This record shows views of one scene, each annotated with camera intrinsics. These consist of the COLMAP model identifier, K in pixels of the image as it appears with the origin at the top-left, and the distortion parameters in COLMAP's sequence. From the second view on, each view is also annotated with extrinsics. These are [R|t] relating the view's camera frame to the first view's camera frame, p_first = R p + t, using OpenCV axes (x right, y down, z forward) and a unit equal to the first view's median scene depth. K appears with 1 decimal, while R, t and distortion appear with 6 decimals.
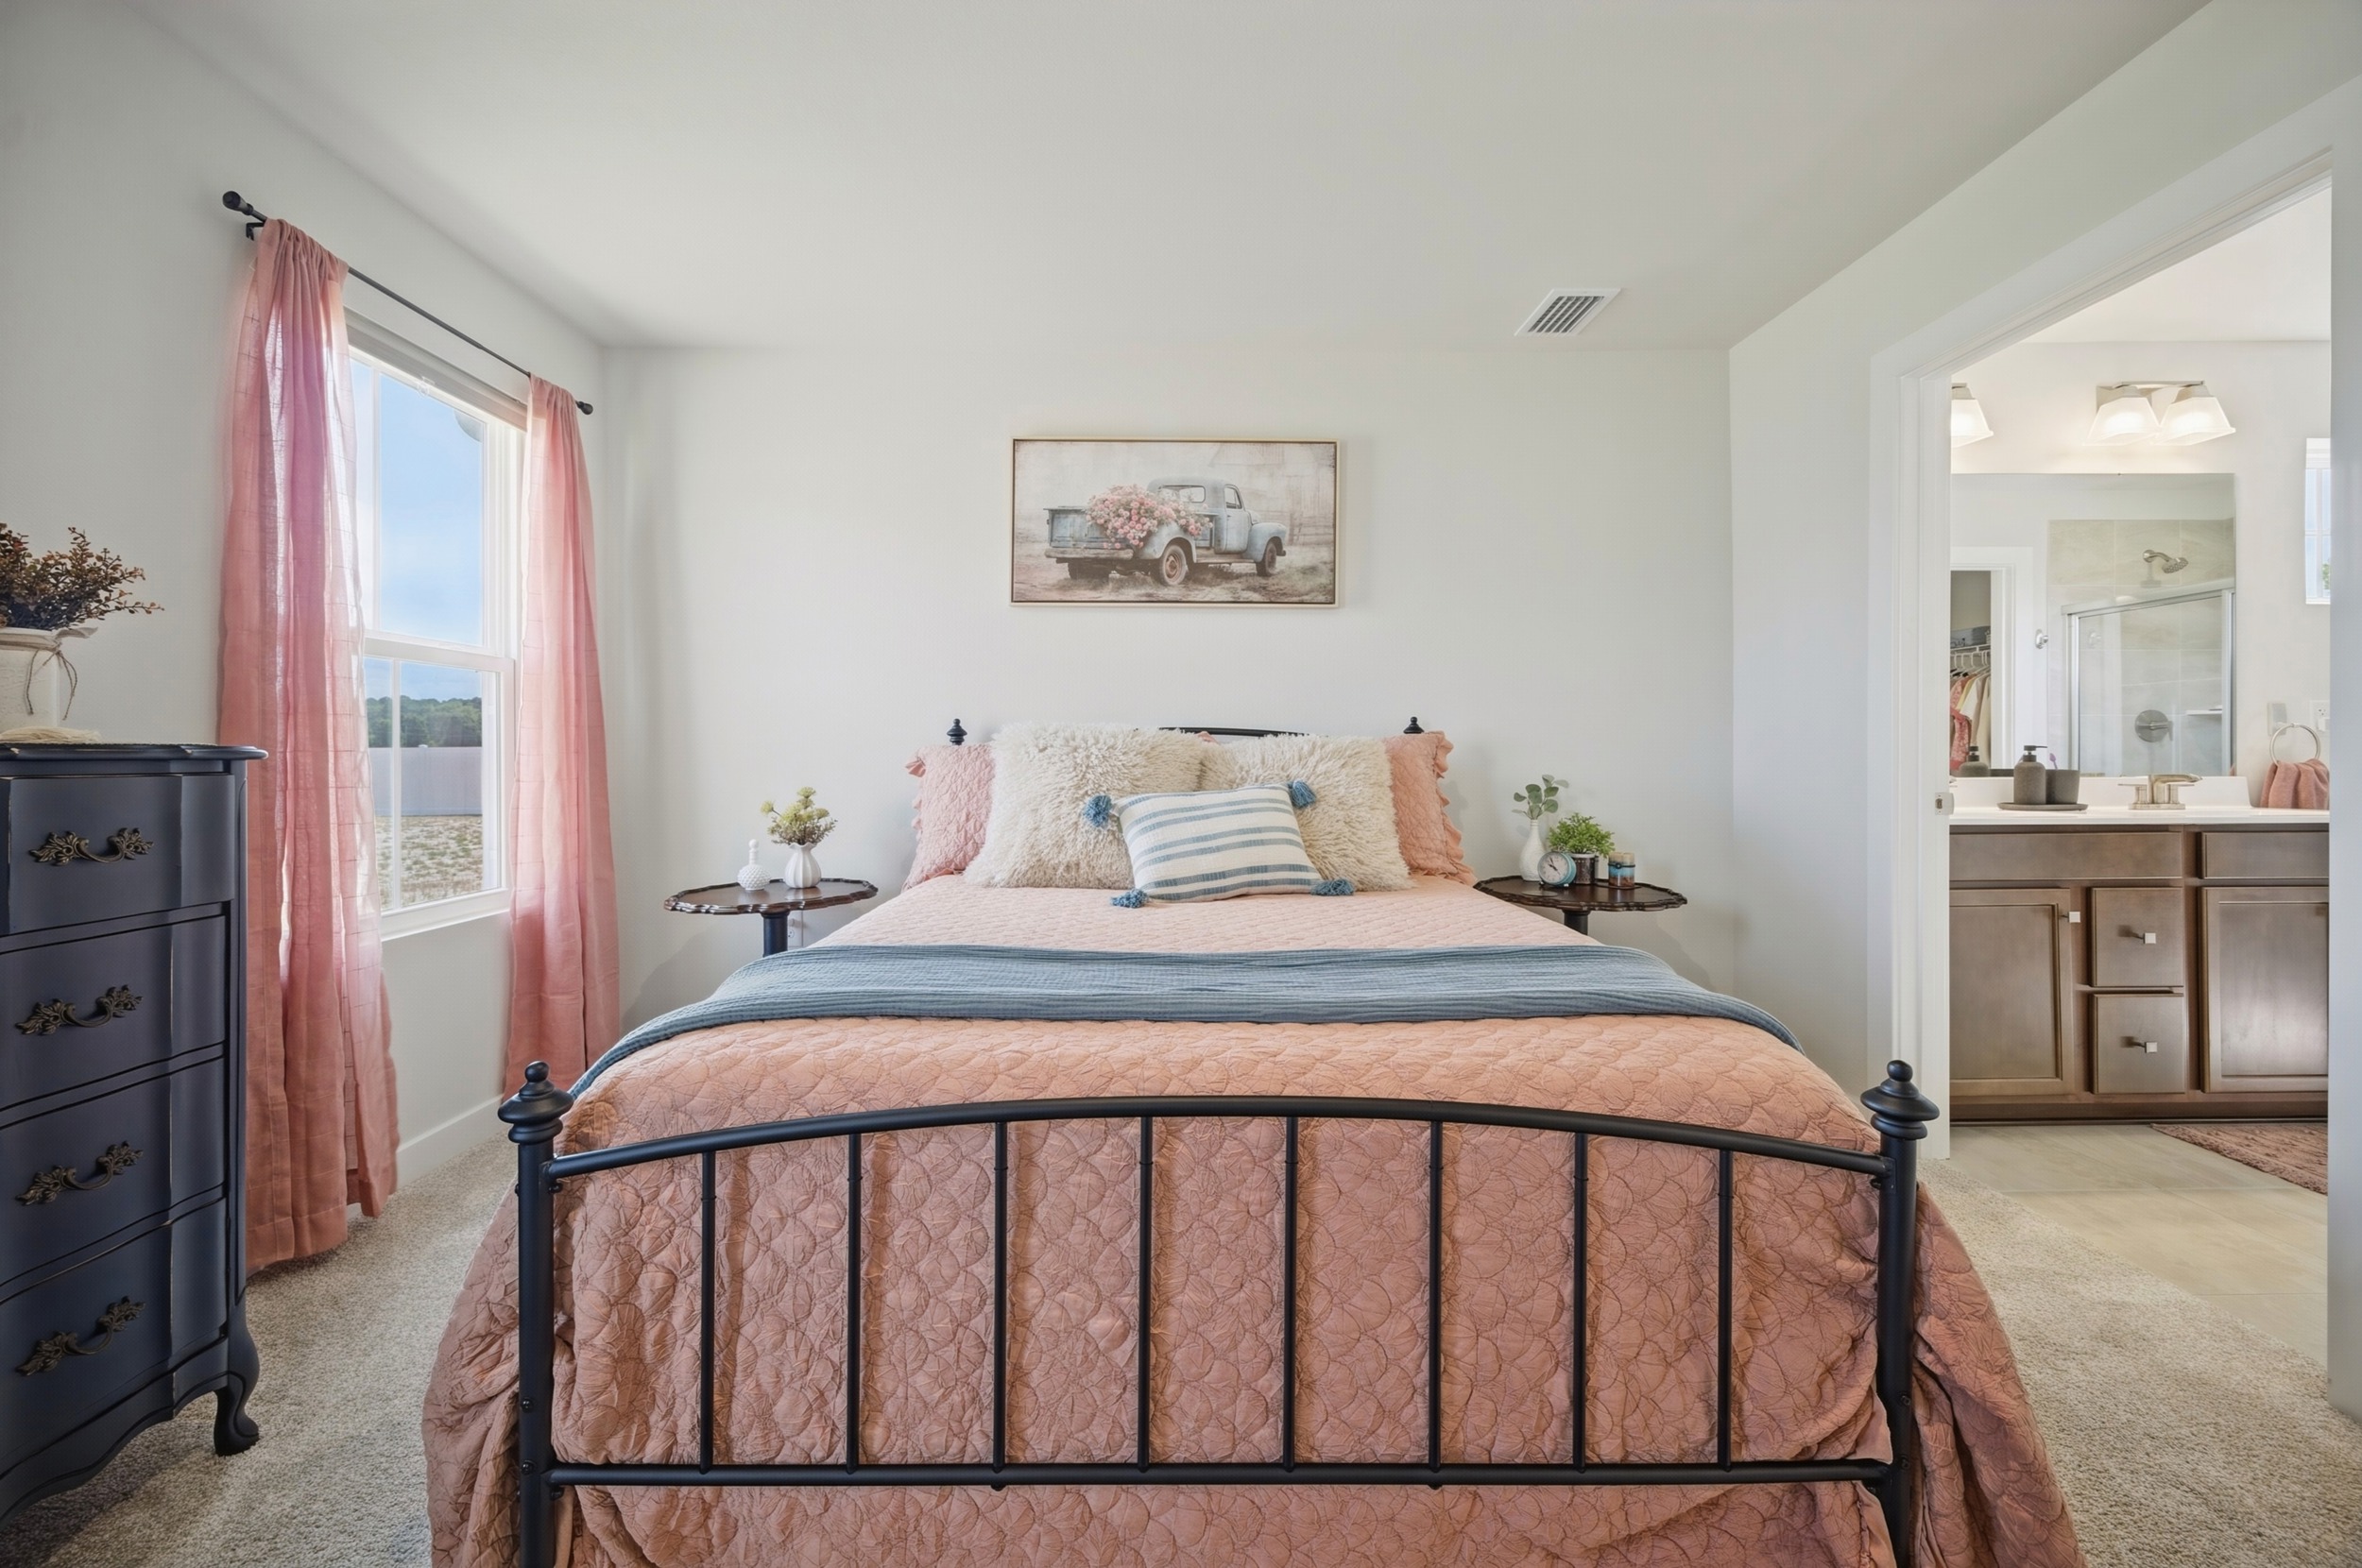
lens RADIAL K [[940.4, 0, 1167.7], [0, 940.4, 761.0], [0, 0, 1]] dist [-0.001017, 0.000379]
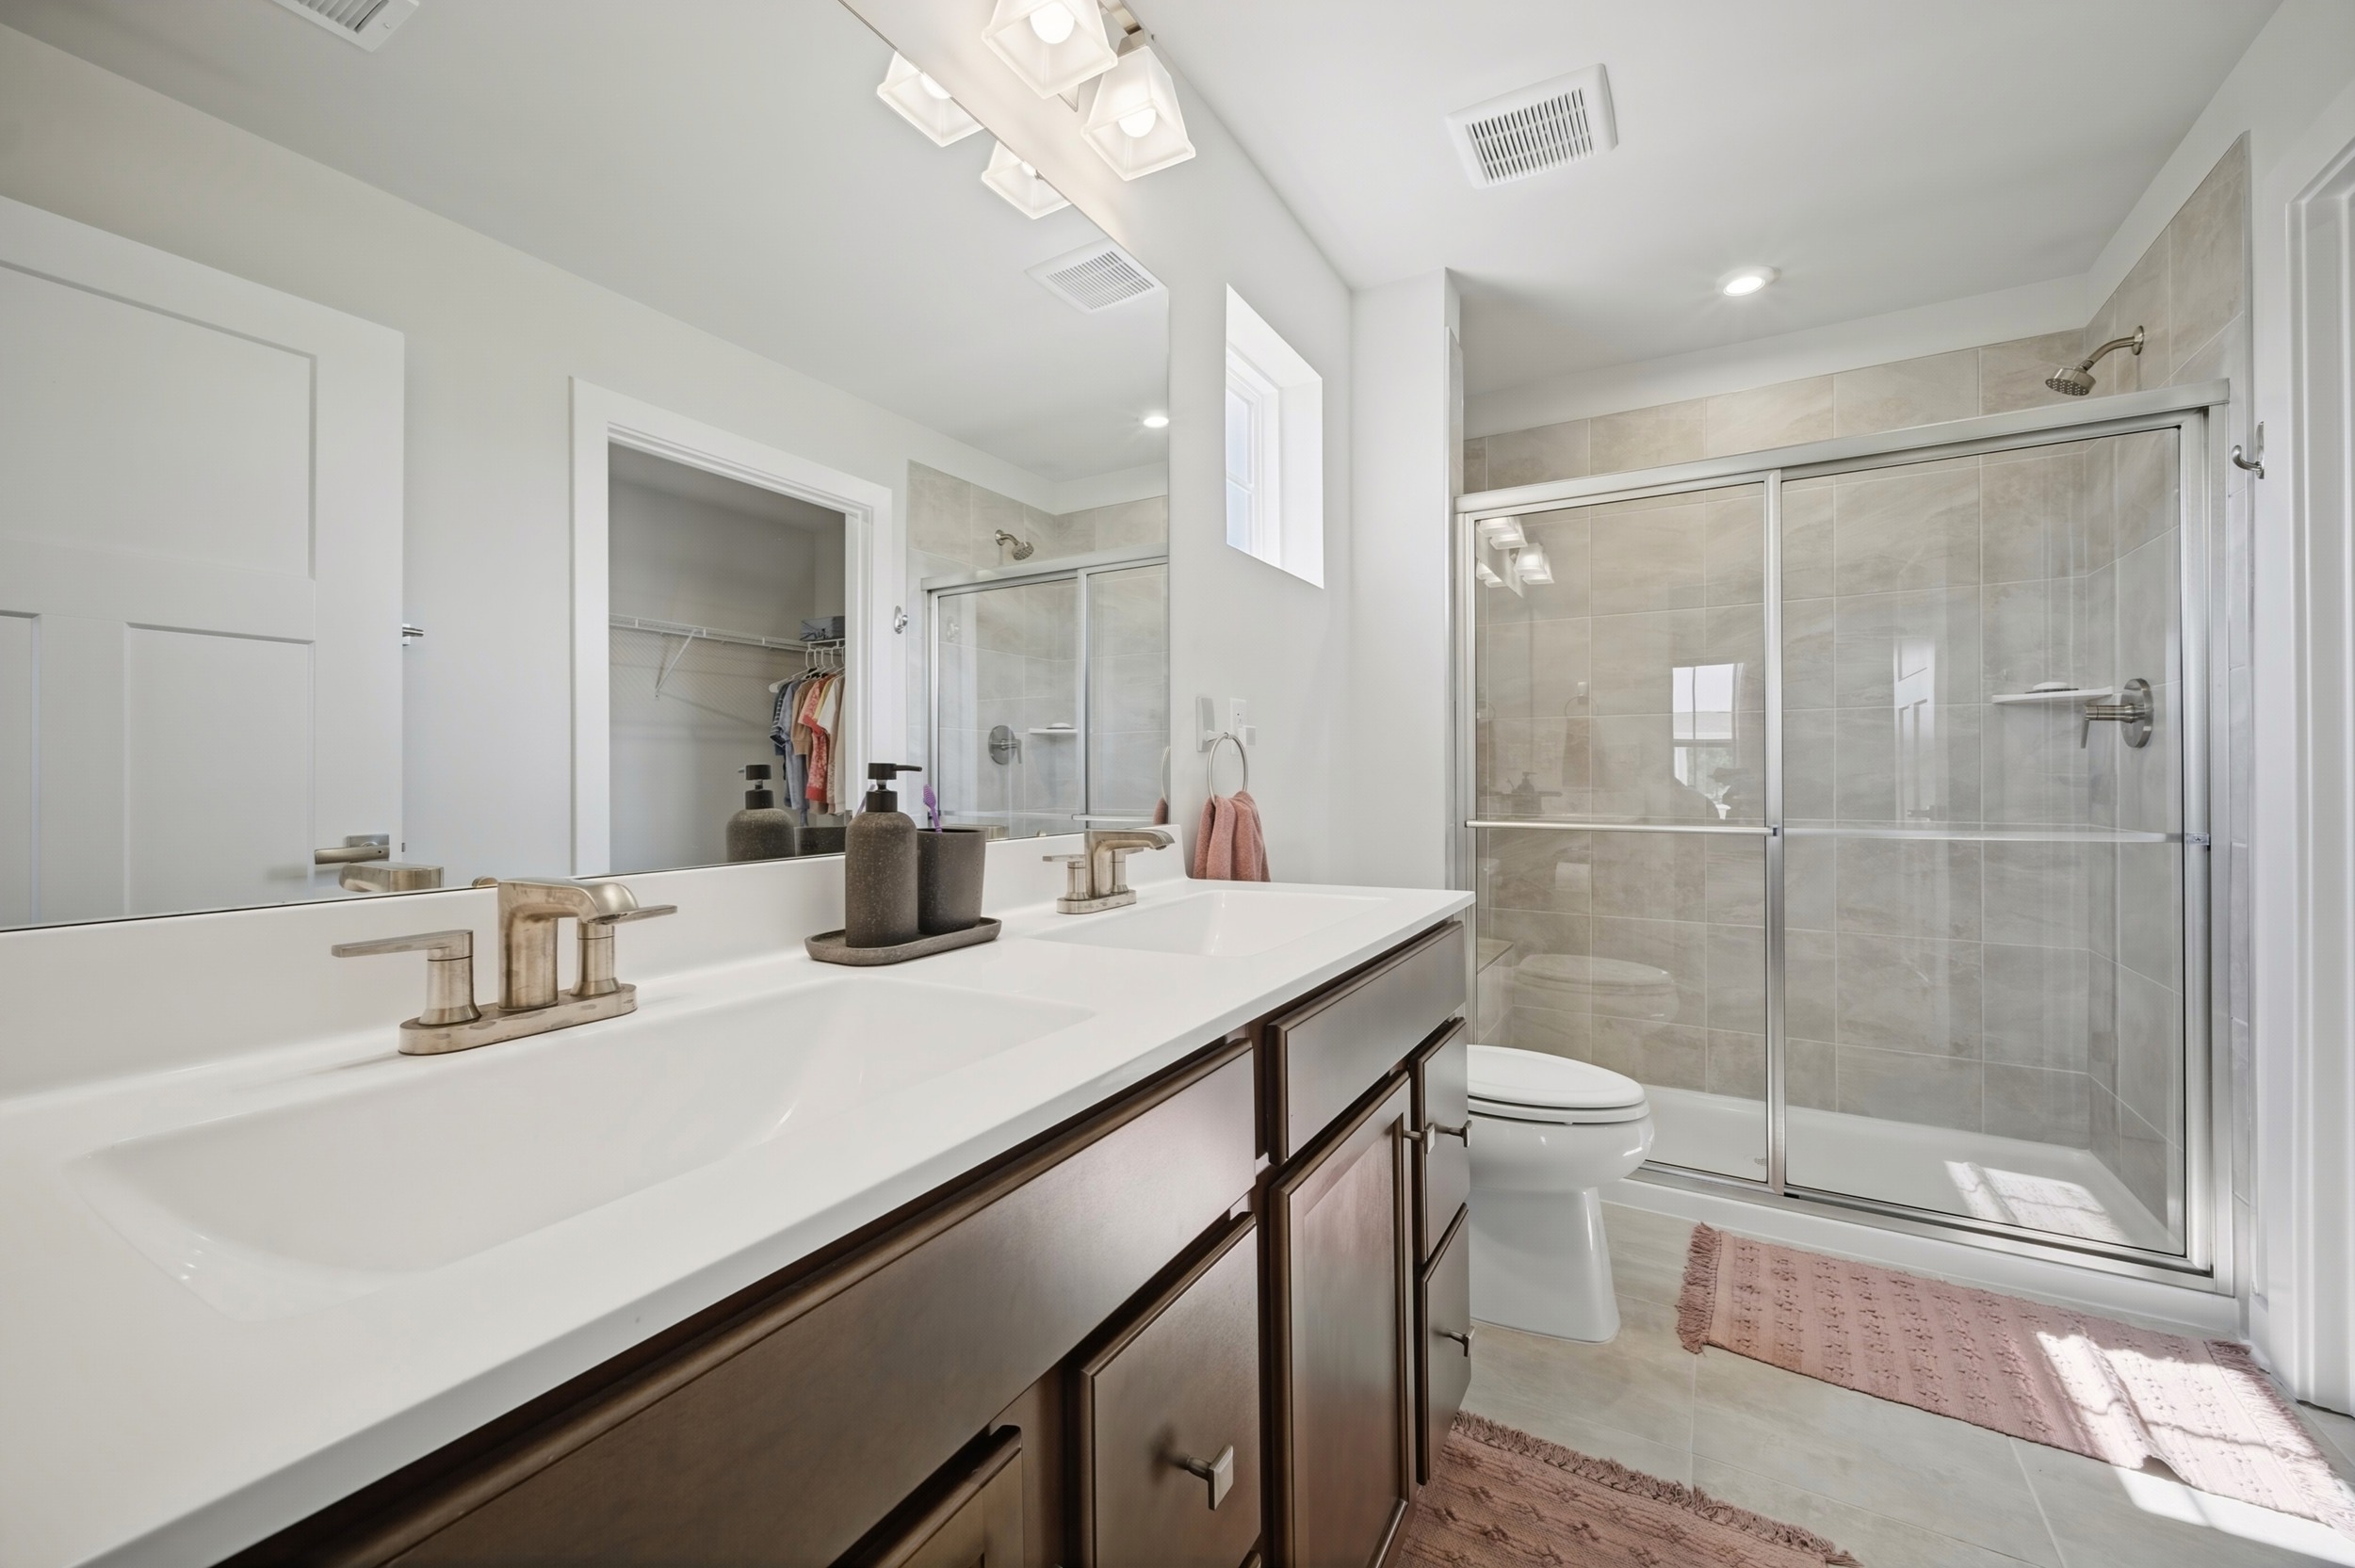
lens RADIAL K [[937.6, 0, 1164.8], [0, 937.6, 778.9], [0, 0, 1]] dist [-0.001017, 0.000379]
pose [[0.517541, 0.000969, 0.855658, 0.664570], [0.000826, 0.999998, -0.001633, -0.010092], [-0.855658, 0.001552, 0.517540, 0.720287]]
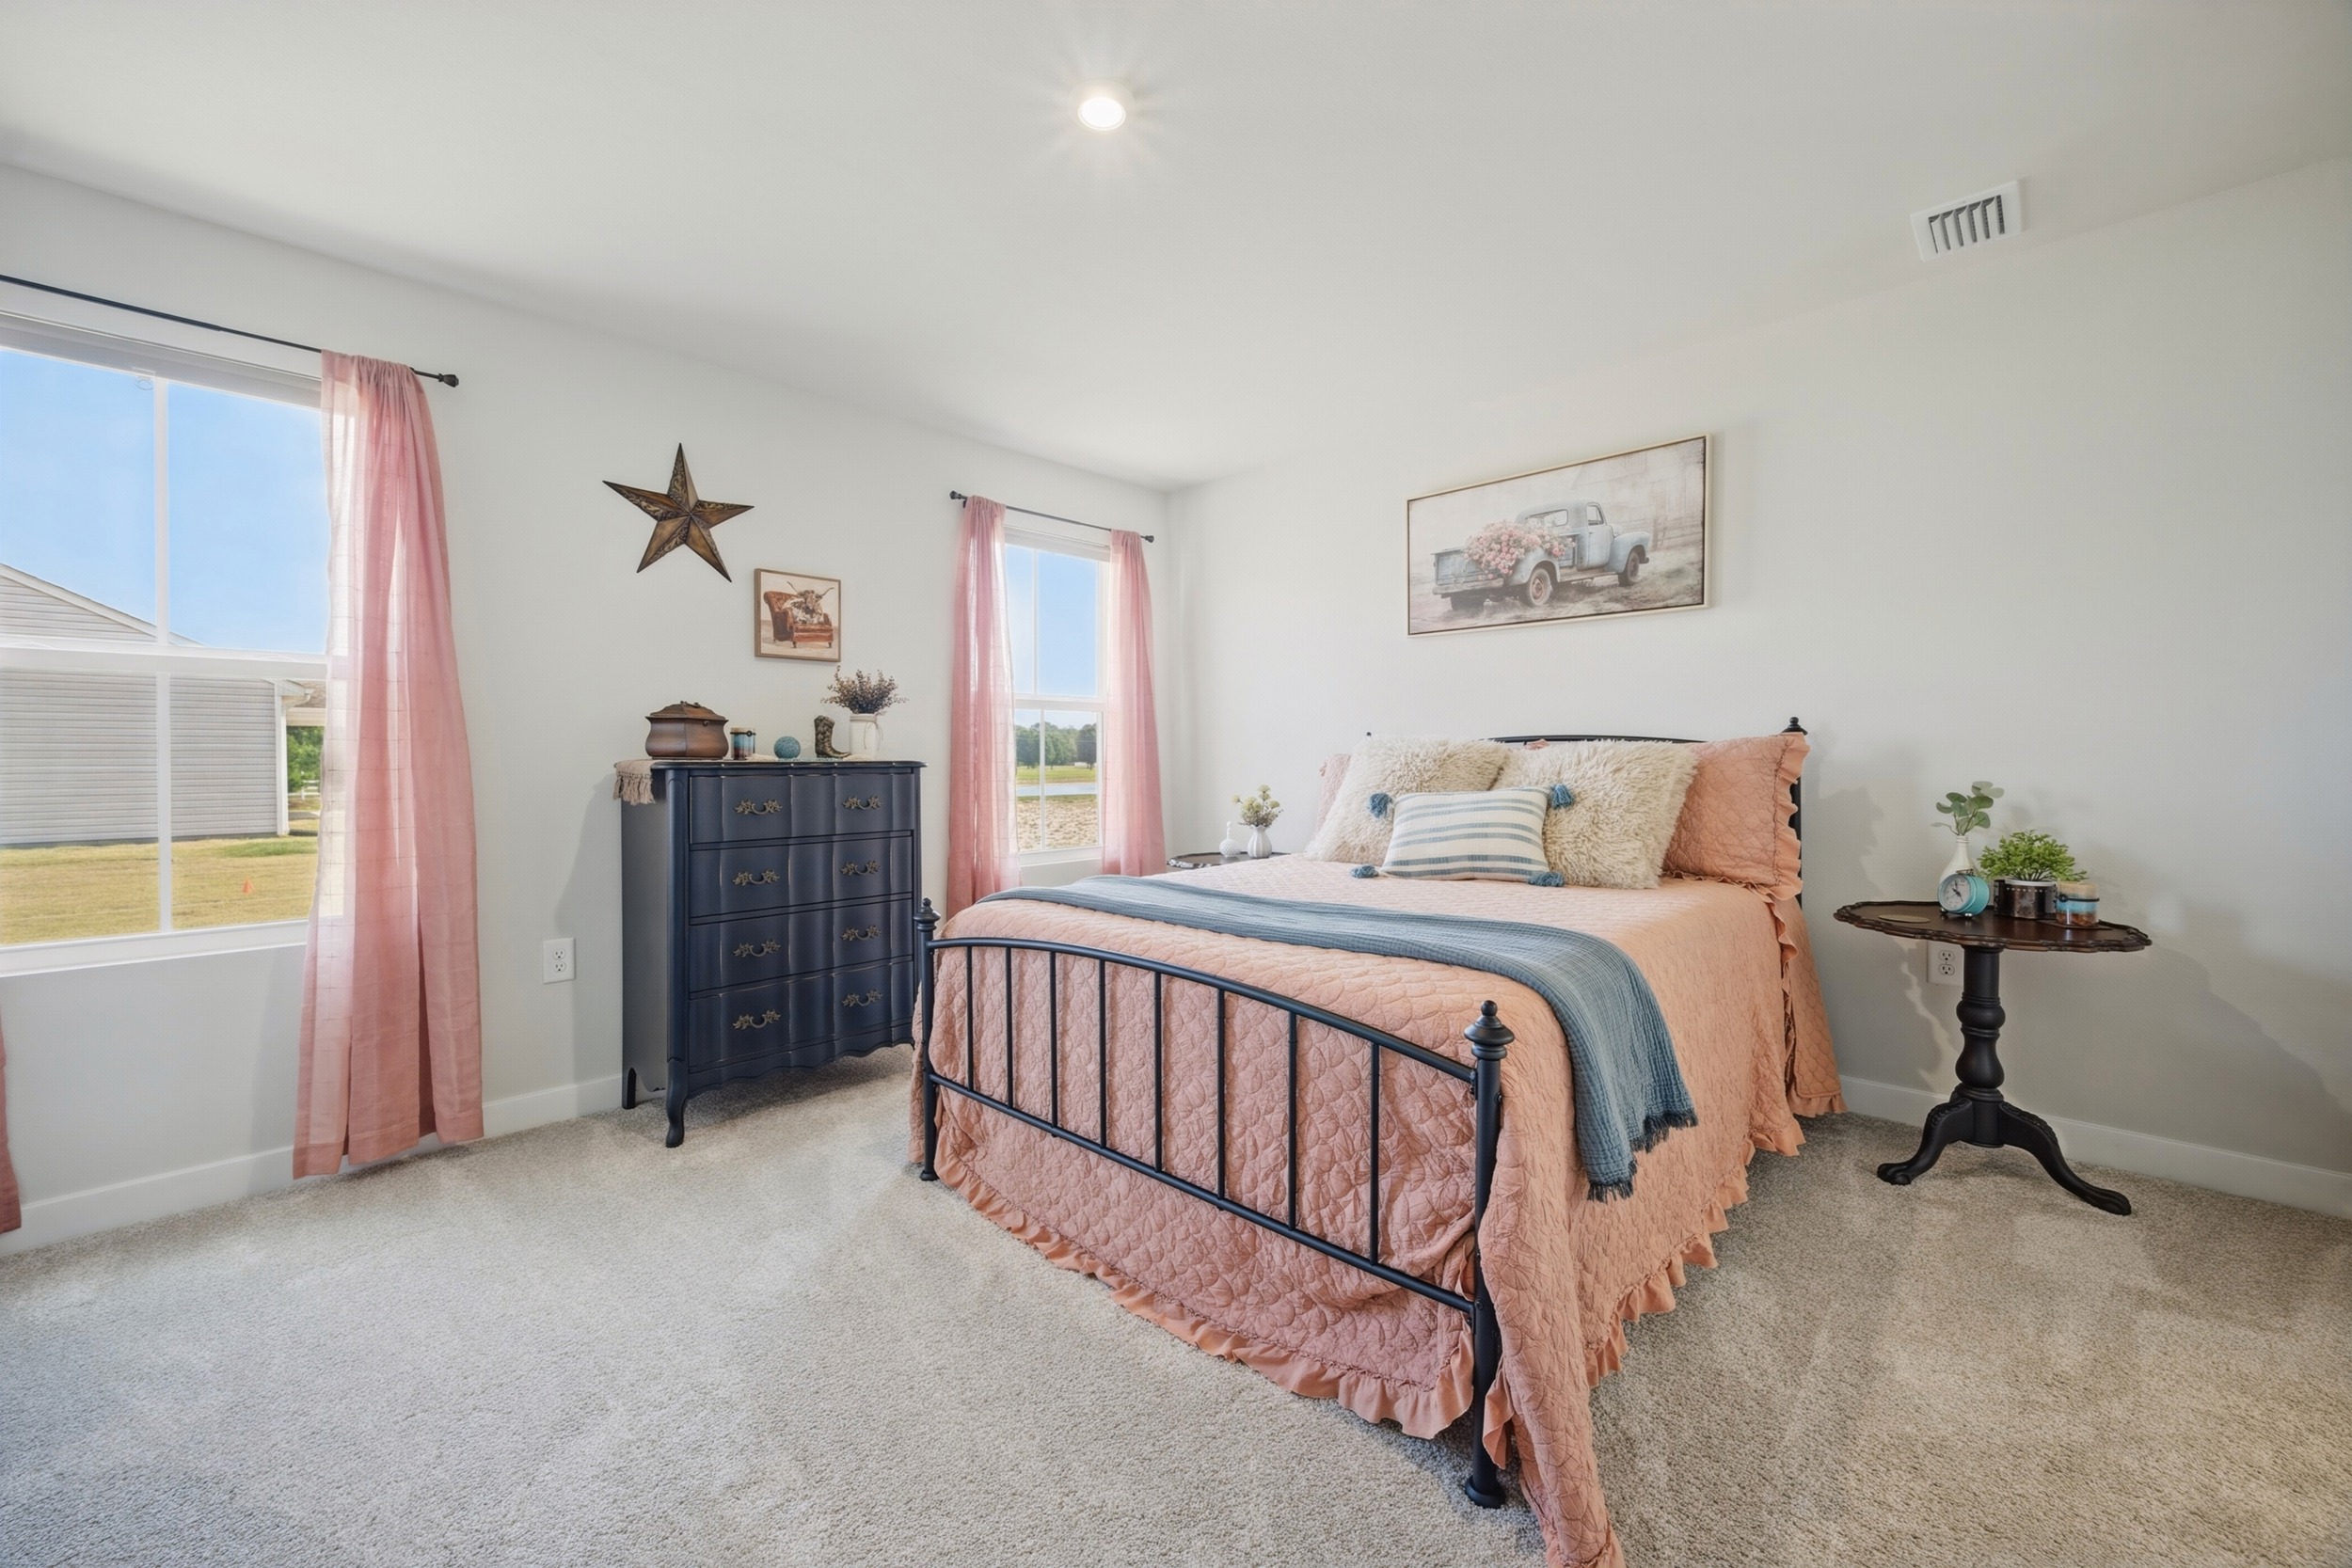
lens RADIAL K [[936.4, 0, 1176.8], [0, 936.4, 766.9], [0, 0, 1]] dist [-0.001017, 0.000379]
pose [[0.716084, 0.000047, -0.698014, 0.466111], [0.003618, 0.999986, 0.003779, -0.004063], [0.698005, -0.005232, 0.716074, -0.077137]]
